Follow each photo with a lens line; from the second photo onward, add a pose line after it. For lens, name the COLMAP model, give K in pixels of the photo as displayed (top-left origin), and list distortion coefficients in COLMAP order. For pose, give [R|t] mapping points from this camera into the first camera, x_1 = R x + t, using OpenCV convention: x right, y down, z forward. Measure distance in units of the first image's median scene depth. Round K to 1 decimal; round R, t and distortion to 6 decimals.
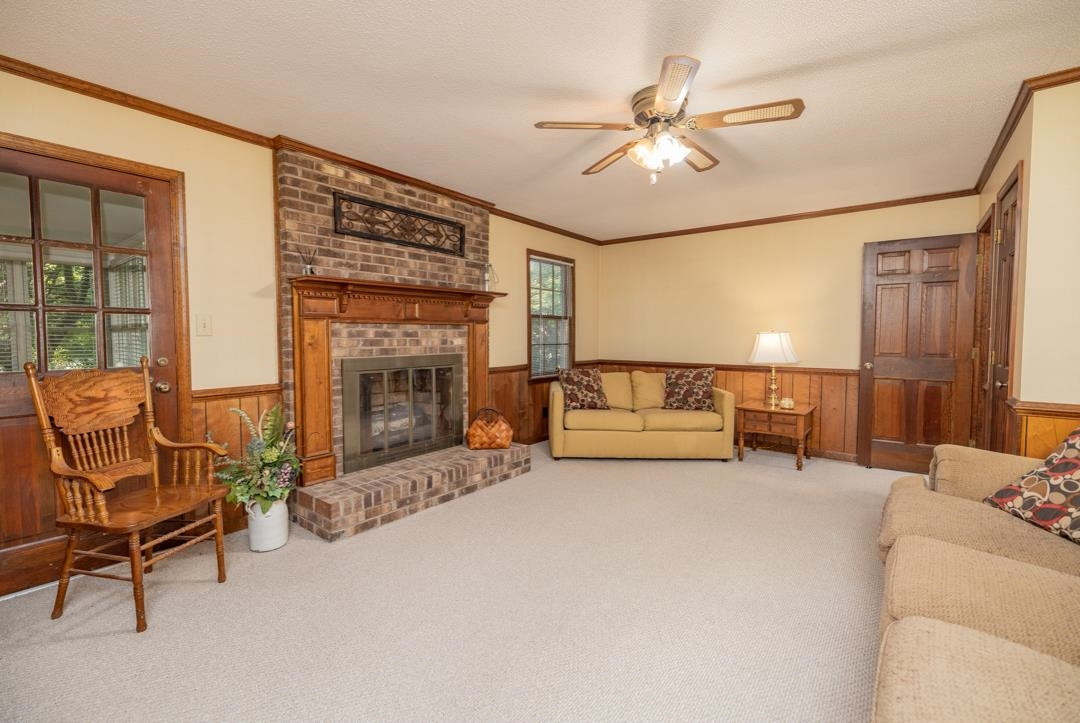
lens RADIAL K [[451.7, 0, 535.0], [0, 451.7, 363.0], [0, 0, 1]] dist [0.001107, -0.000176]
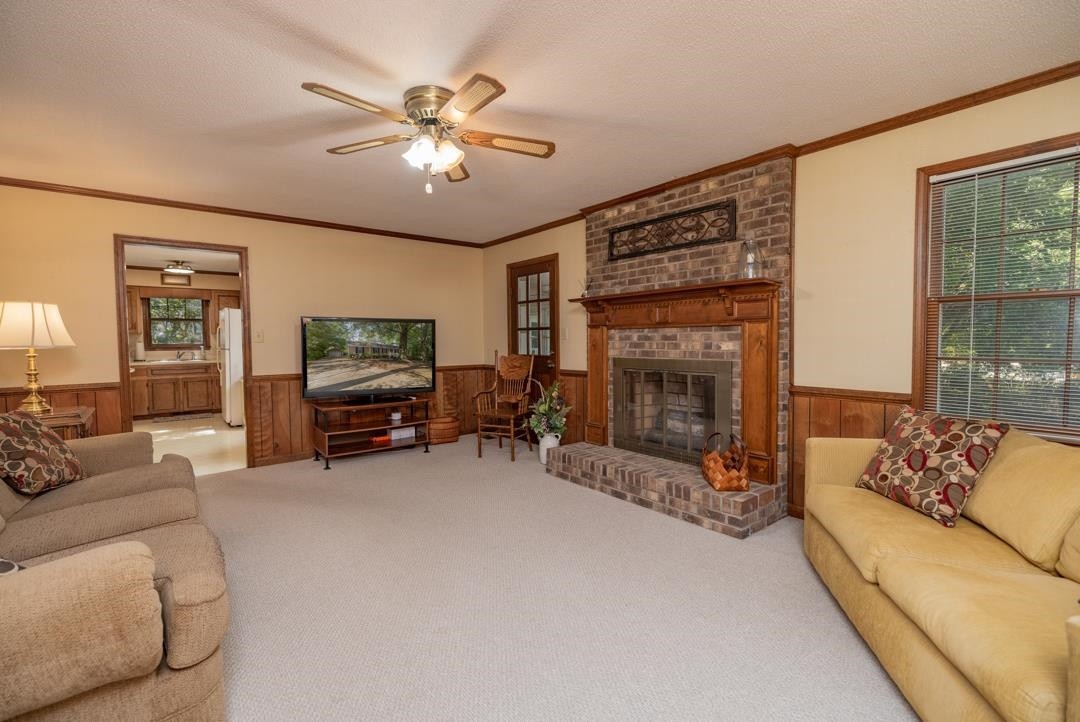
lens RADIAL K [[451.7, 0, 535.0], [0, 451.7, 362.5], [0, 0, 1]] dist [0.001107, -0.000176]
pose [[-0.192541, 0.057854, -0.979582, 0.795054], [-0.046873, 0.996579, 0.068071, -0.064597], [0.980169, 0.059022, -0.189170, 0.925295]]
